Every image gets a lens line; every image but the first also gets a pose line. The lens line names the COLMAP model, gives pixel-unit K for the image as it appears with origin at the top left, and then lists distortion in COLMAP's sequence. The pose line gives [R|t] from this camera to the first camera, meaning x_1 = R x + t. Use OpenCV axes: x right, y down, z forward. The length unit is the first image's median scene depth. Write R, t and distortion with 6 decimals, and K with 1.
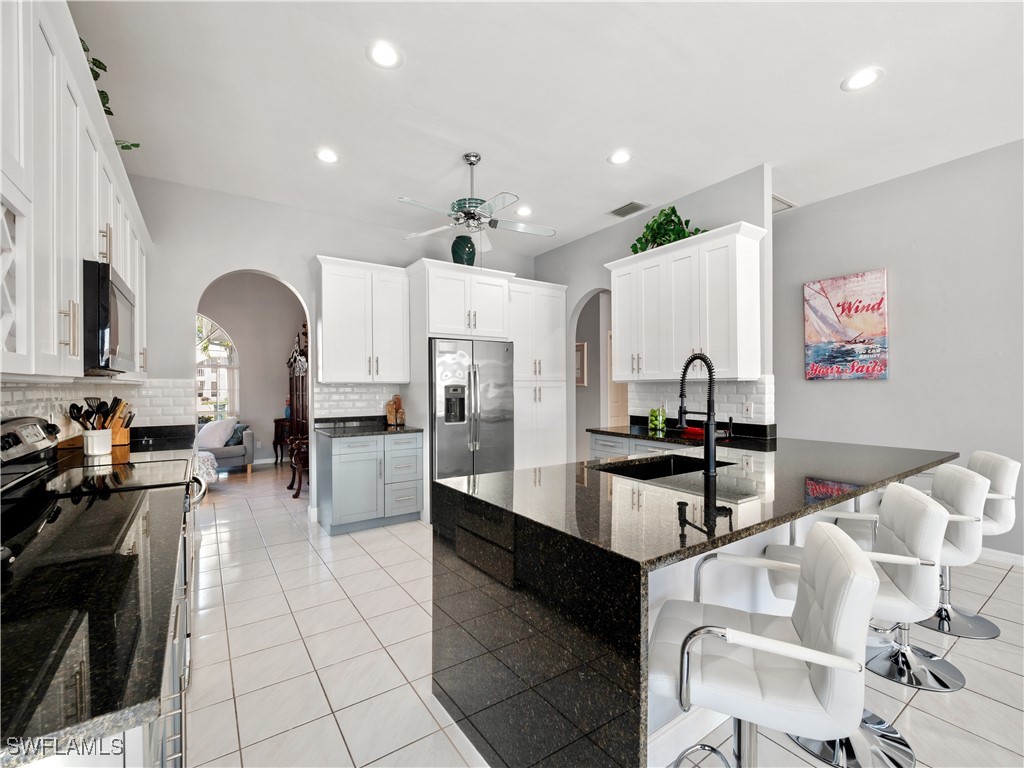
lens RADIAL K [[435.5, 0, 512.0], [0, 435.5, 384.0], [0, 0, 1]] dist [0.001369, -0.000084]
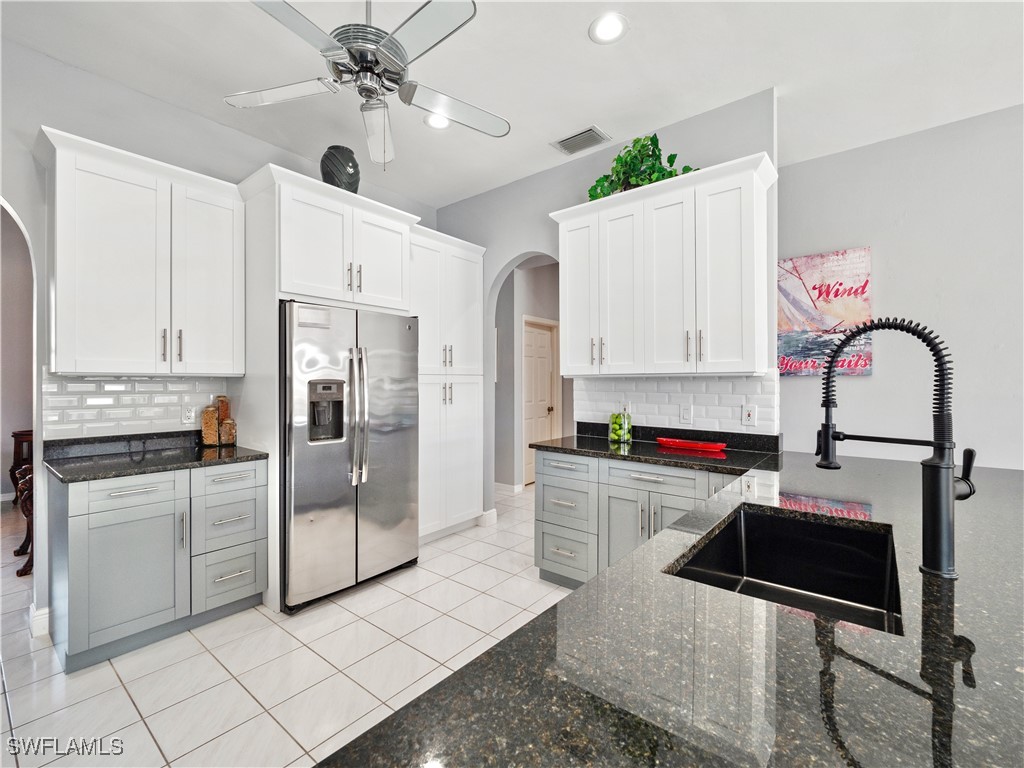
lens RADIAL K [[454.4, 0, 511.7], [0, 454.4, 381.0], [0, 0, 1]] dist [0.000734, -0.000538]
pose [[0.960253, 0.004710, 0.279091, -0.059226], [-0.005555, 0.999982, 0.002238, 0.001229], [-0.279076, -0.003699, 0.960262, 0.312641]]
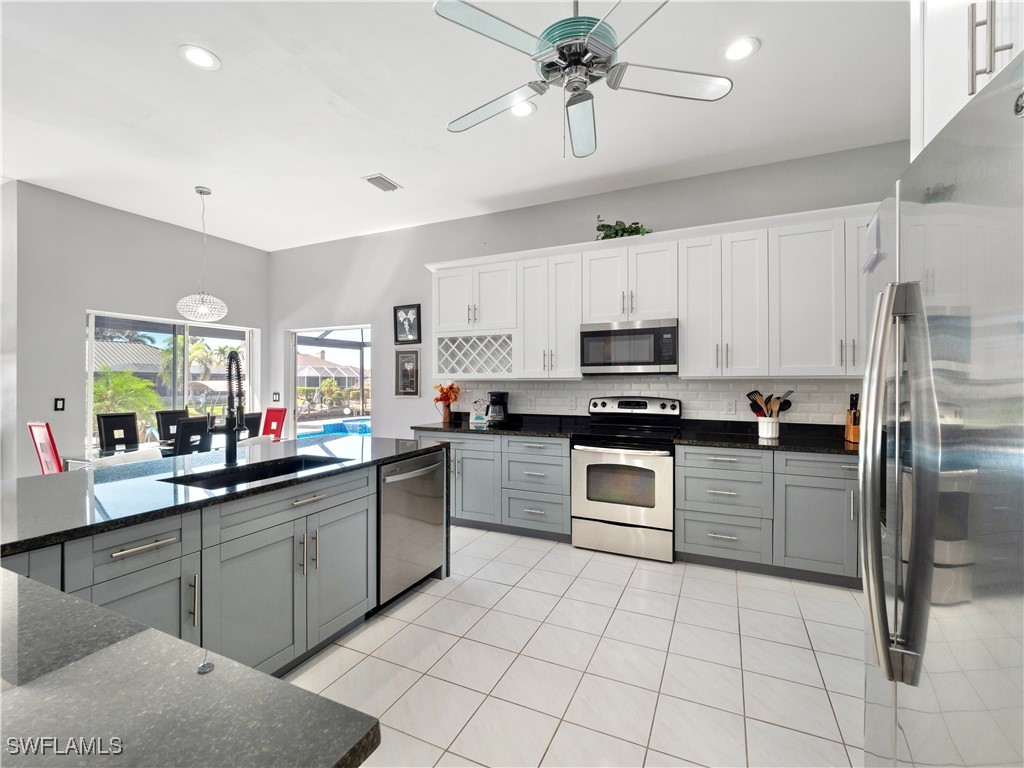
lens RADIAL K [[454.4, 0, 511.7], [0, 454.4, 381.0], [0, 0, 1]] dist [0.000734, -0.000538]
pose [[-0.864412, 0.003945, -0.502768, 0.205565], [0.005334, 0.999985, -0.001324, 0.001673], [0.502755, -0.003826, -0.864420, 1.107156]]
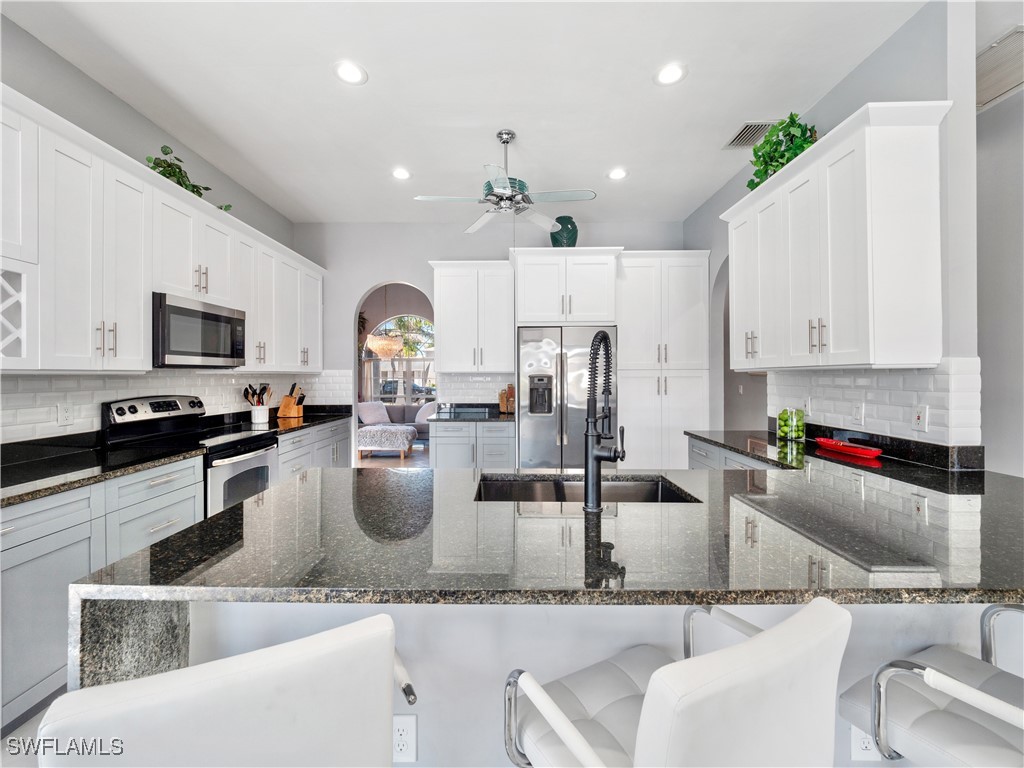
lens RADIAL K [[429.6, 0, 514.0], [0, 429.6, 375.2], [0, 0, 1]] dist [-0.001799, -0.000363]
pose [[0.826550, 0.002005, -0.562859, 0.355171], [0.000553, 0.999990, 0.004375, -0.000857], [0.562863, -0.003927, 0.826541, 0.183206]]
